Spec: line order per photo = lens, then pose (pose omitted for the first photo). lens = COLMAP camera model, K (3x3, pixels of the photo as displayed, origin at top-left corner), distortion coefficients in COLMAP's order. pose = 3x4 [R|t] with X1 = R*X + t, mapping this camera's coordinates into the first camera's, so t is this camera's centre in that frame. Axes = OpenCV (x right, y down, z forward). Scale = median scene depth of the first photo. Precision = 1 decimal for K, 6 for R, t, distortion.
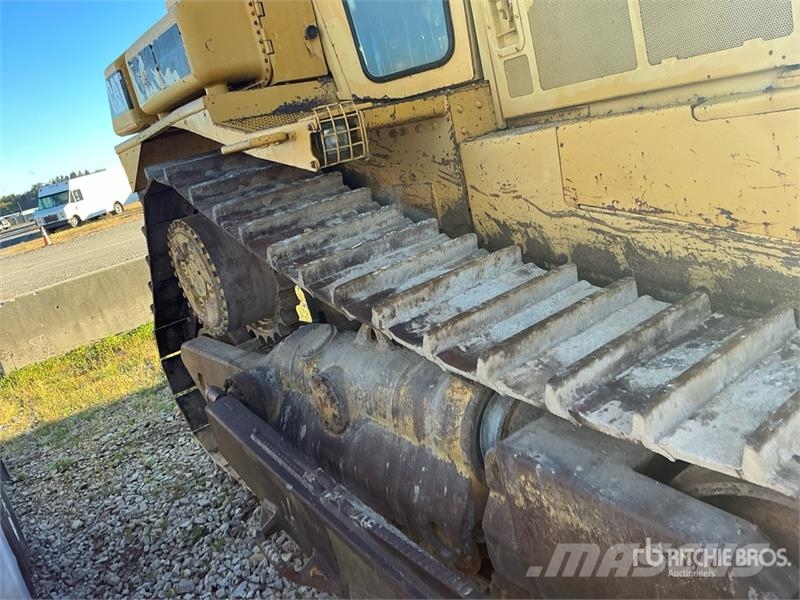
lens RADIAL K [[669.5, 0, 400.0], [0, 669.5, 300.0], [0, 0, 1]] dist [0.071211, -0.007283]
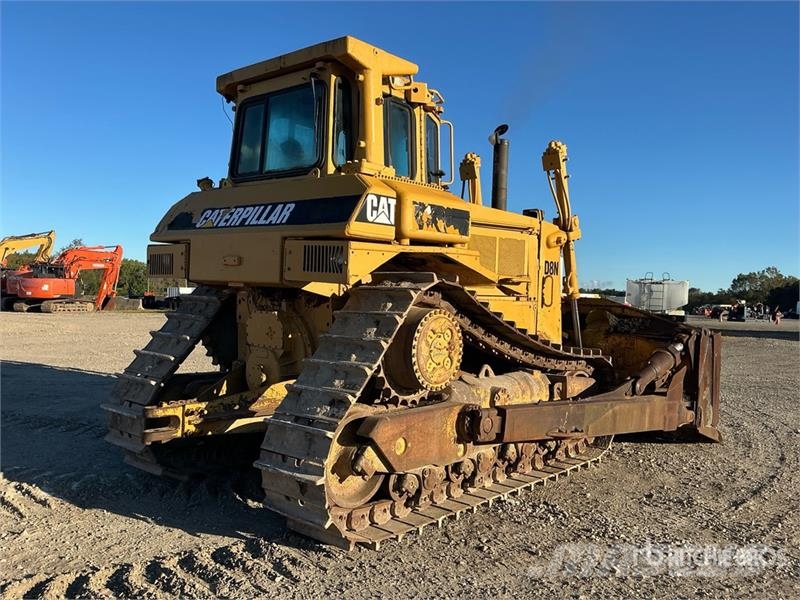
lens RADIAL K [[669.5, 0, 400.0], [0, 669.5, 300.0], [0, 0, 1]] dist [0.071211, -0.007283]
pose [[-0.212032, 0.218229, 0.952585, -2.152078], [0.280293, 0.947375, -0.154646, 0.087722], [-0.936204, 0.234213, -0.262042, 1.799013]]
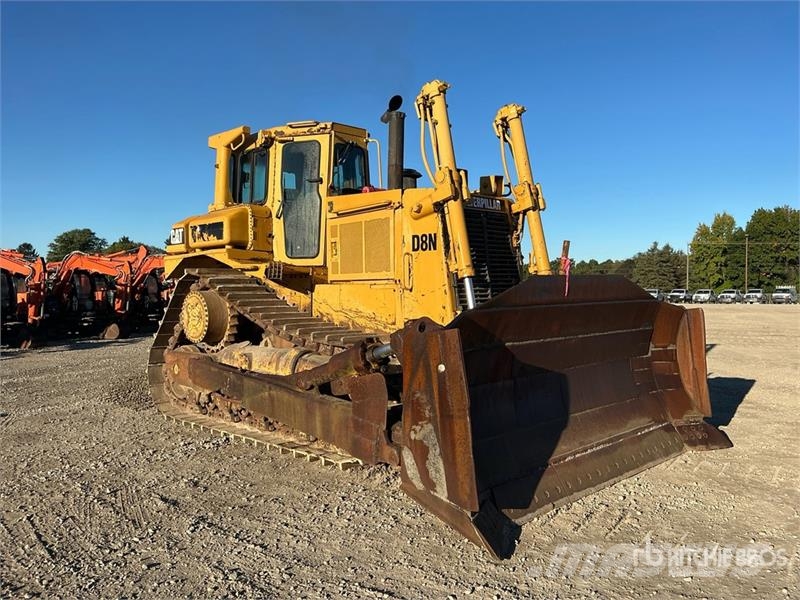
lens RADIAL K [[669.5, 0, 400.0], [0, 669.5, 300.0], [0, 0, 1]] dist [0.071211, -0.007283]
pose [[0.963126, 0.227841, 0.143095, 0.051123], [-0.181222, 0.942474, -0.280894, 0.556067], [-0.198862, 0.244604, 0.949011, -1.745506]]
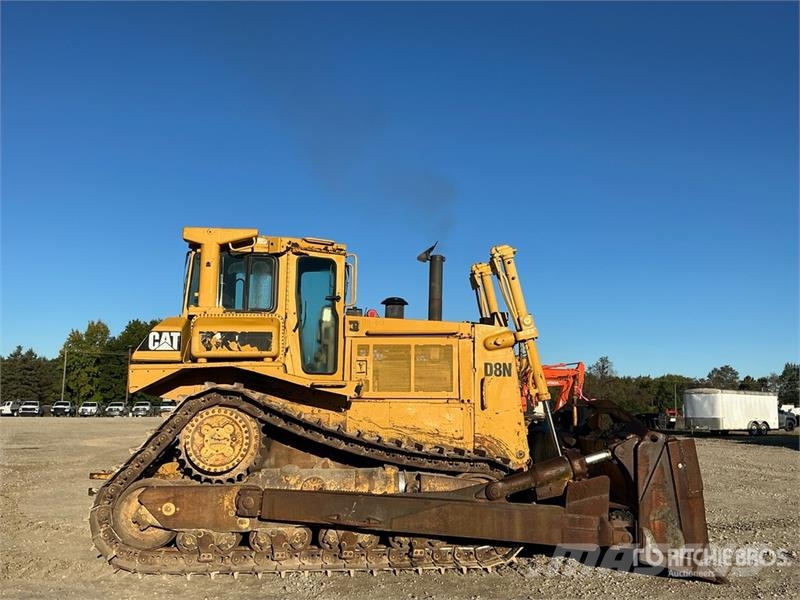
lens RADIAL K [[736.5, 0, 401.2], [0, 736.5, 283.0], [0, 0, 1]] dist [0.050499, -0.019060]
pose [[0.498922, 0.365661, 0.785728, -2.398634], [0.105925, 0.874104, -0.474049, 0.823725], [-0.860149, 0.319742, 0.397378, -0.612561]]
